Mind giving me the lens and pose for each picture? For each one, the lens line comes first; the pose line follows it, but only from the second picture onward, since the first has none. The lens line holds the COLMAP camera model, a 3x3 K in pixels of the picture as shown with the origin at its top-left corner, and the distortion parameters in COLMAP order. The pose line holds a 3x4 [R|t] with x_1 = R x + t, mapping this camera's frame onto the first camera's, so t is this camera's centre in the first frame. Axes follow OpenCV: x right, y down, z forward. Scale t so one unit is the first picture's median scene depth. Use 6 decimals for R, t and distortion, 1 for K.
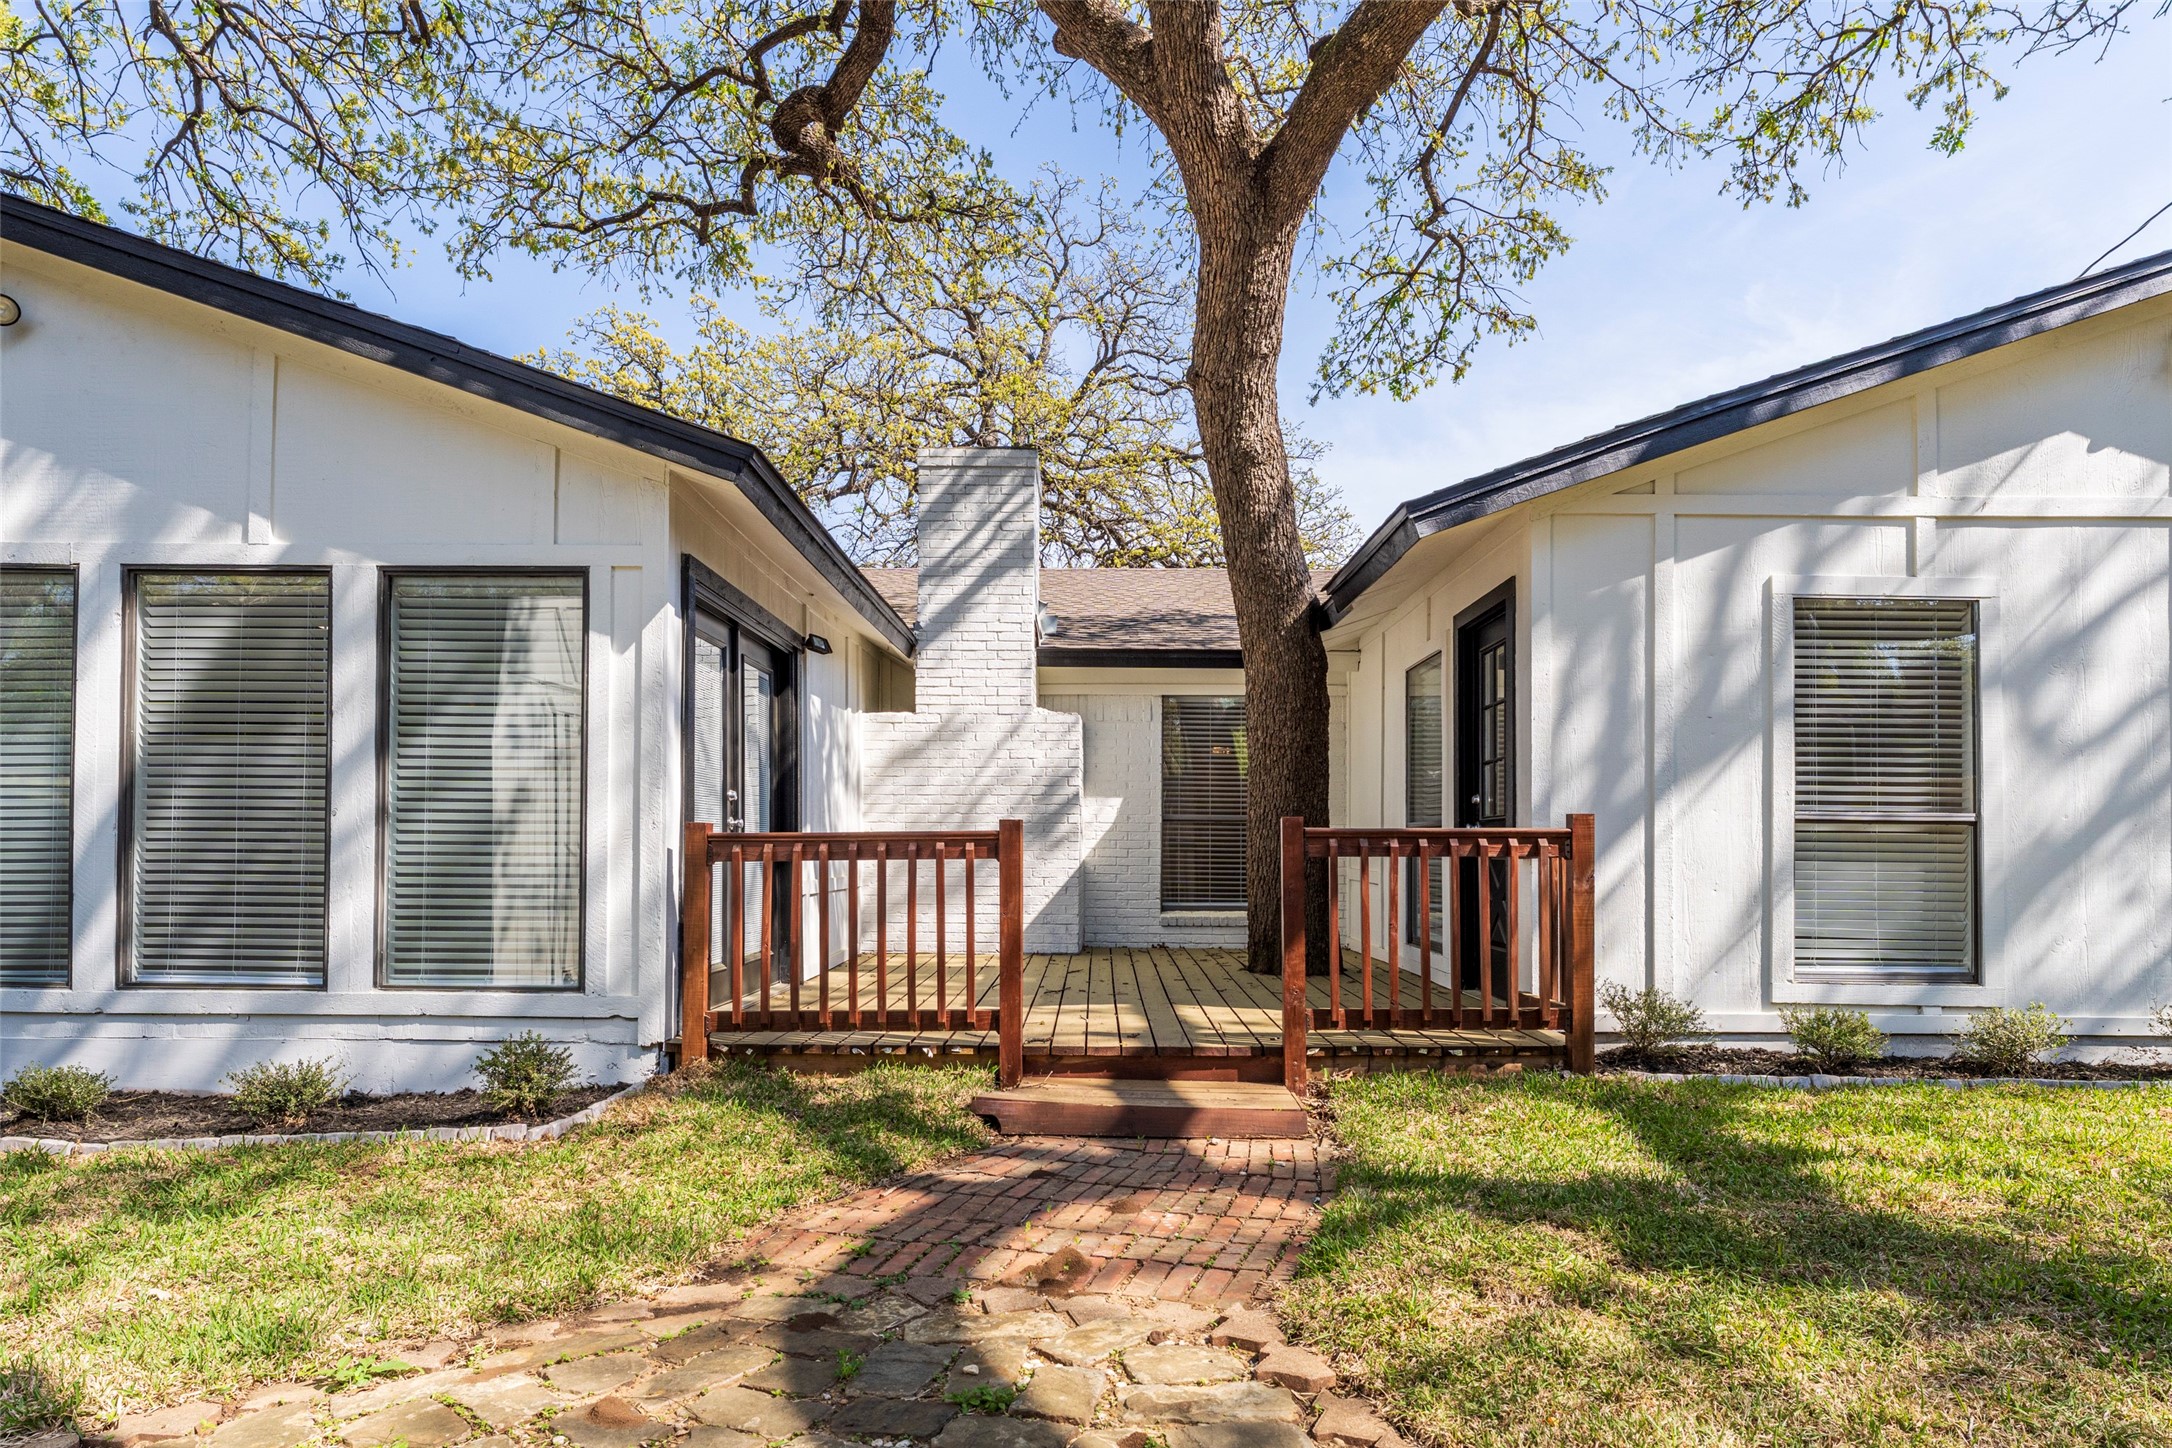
lens RADIAL K [[1124.1, 0, 1082.0], [0, 1124.1, 817.8], [0, 0, 1]] dist [-0.001733, 0.001693]
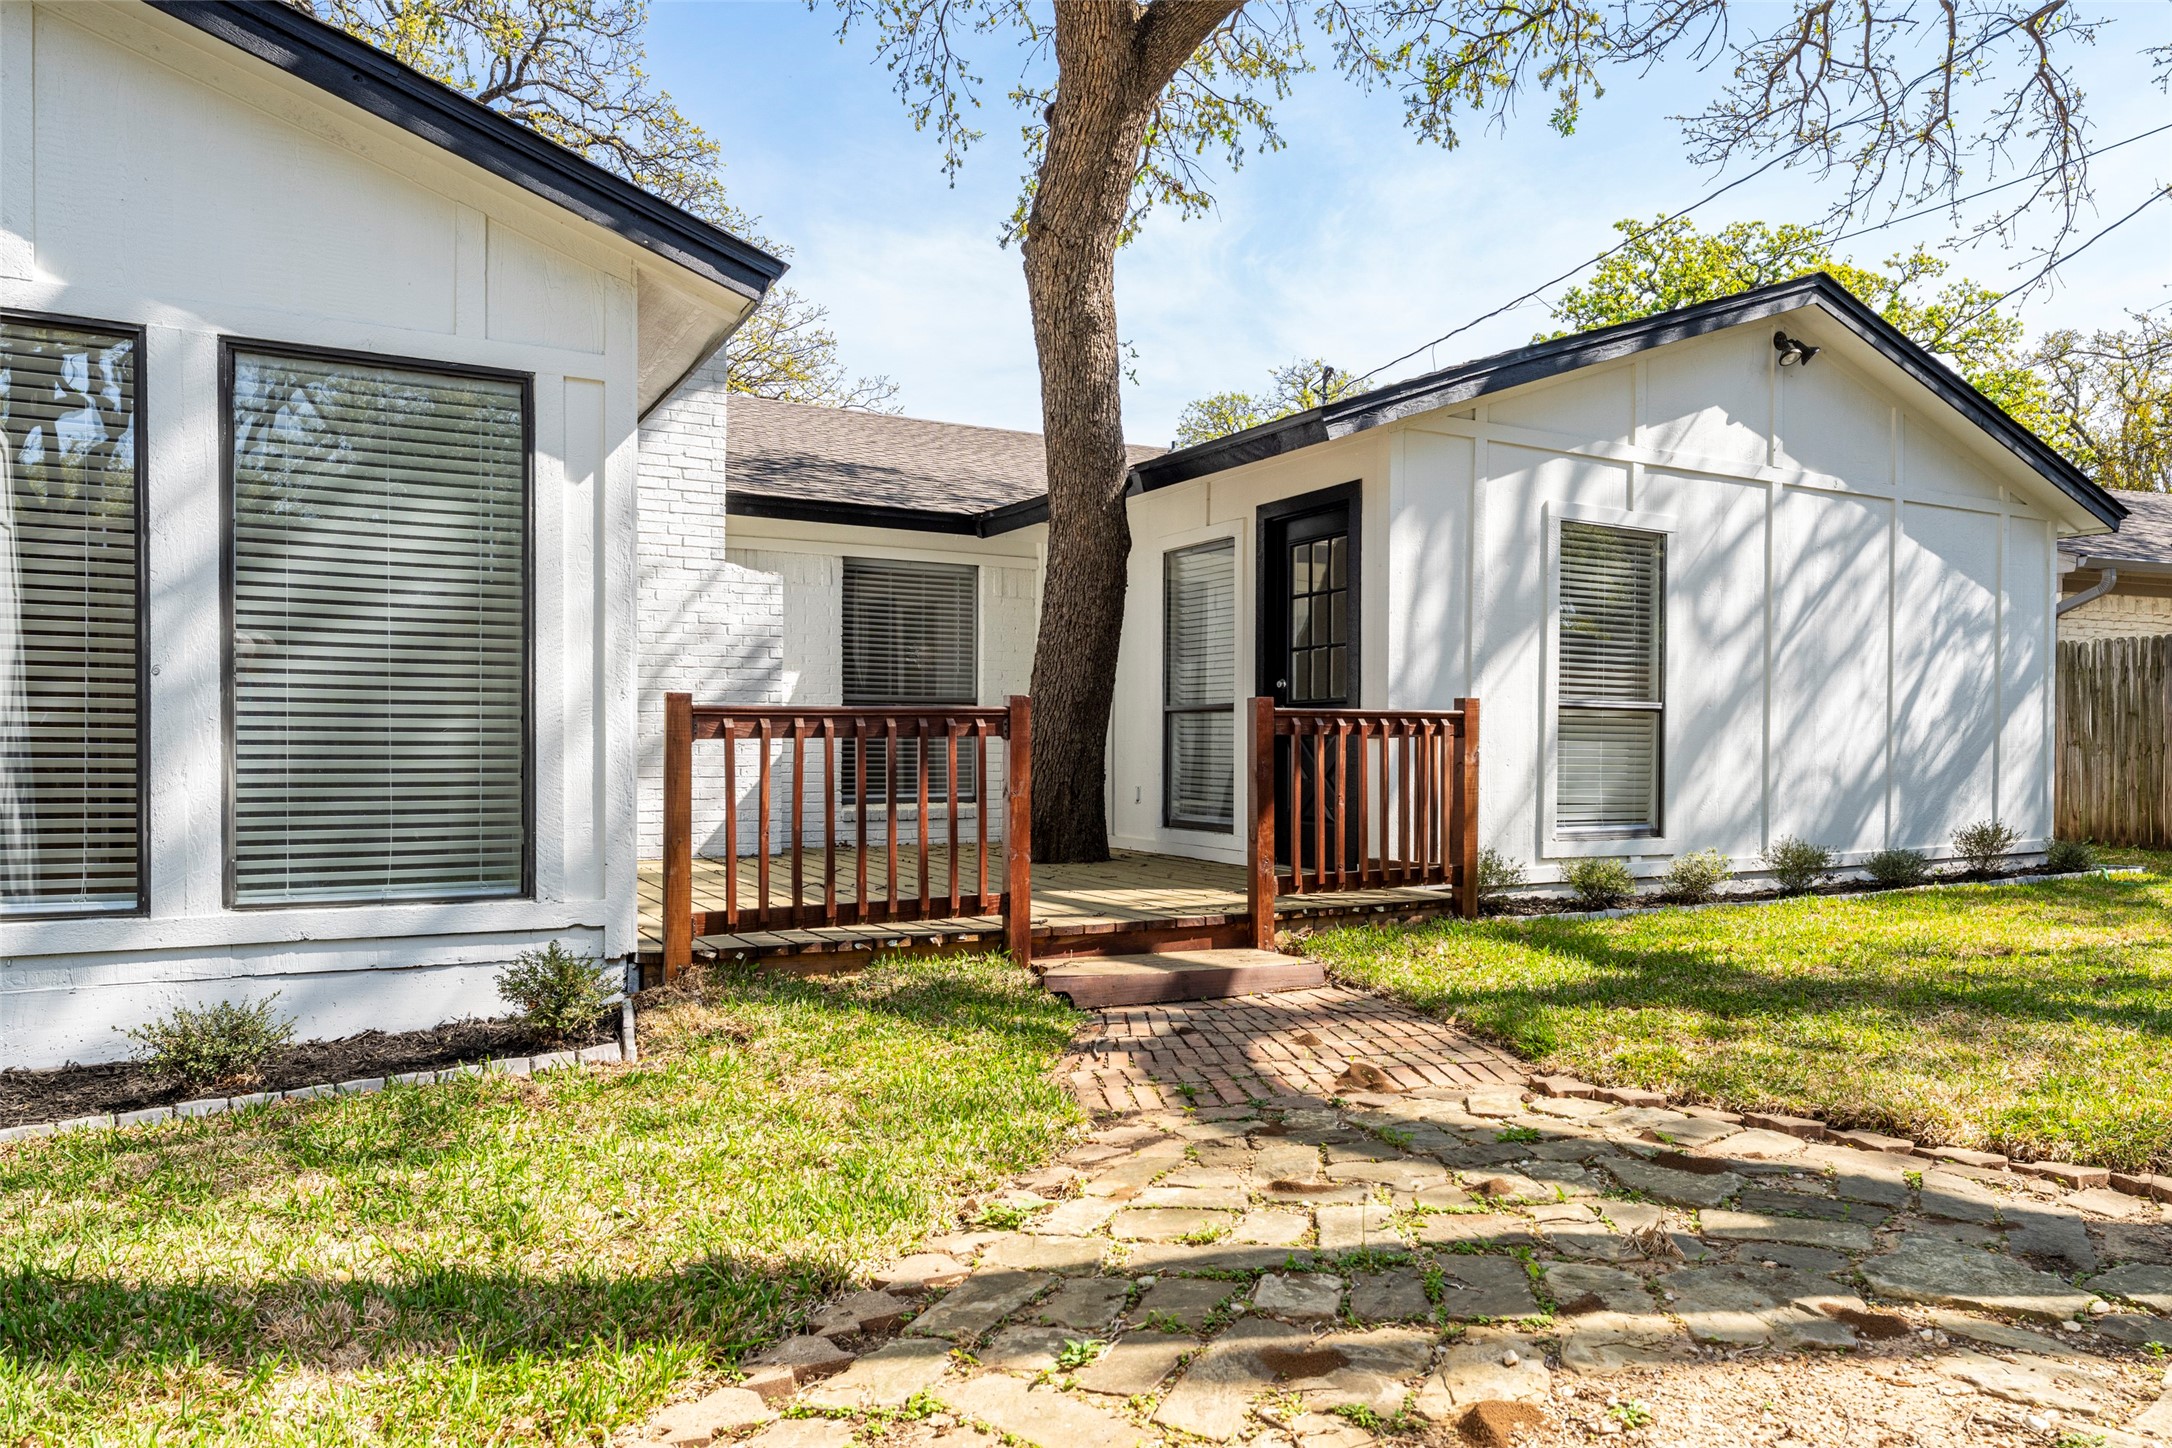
lens RADIAL K [[1389.4, 0, 1088.3], [0, 1389.4, 744.3], [0, 0, 1]] dist [0.002338, -0.001660]
pose [[0.879037, -0.001108, 0.476753, -0.513131], [-0.012504, 0.999600, 0.025378, 0.011684], [-0.476590, -0.028269, 0.878671, -0.066138]]
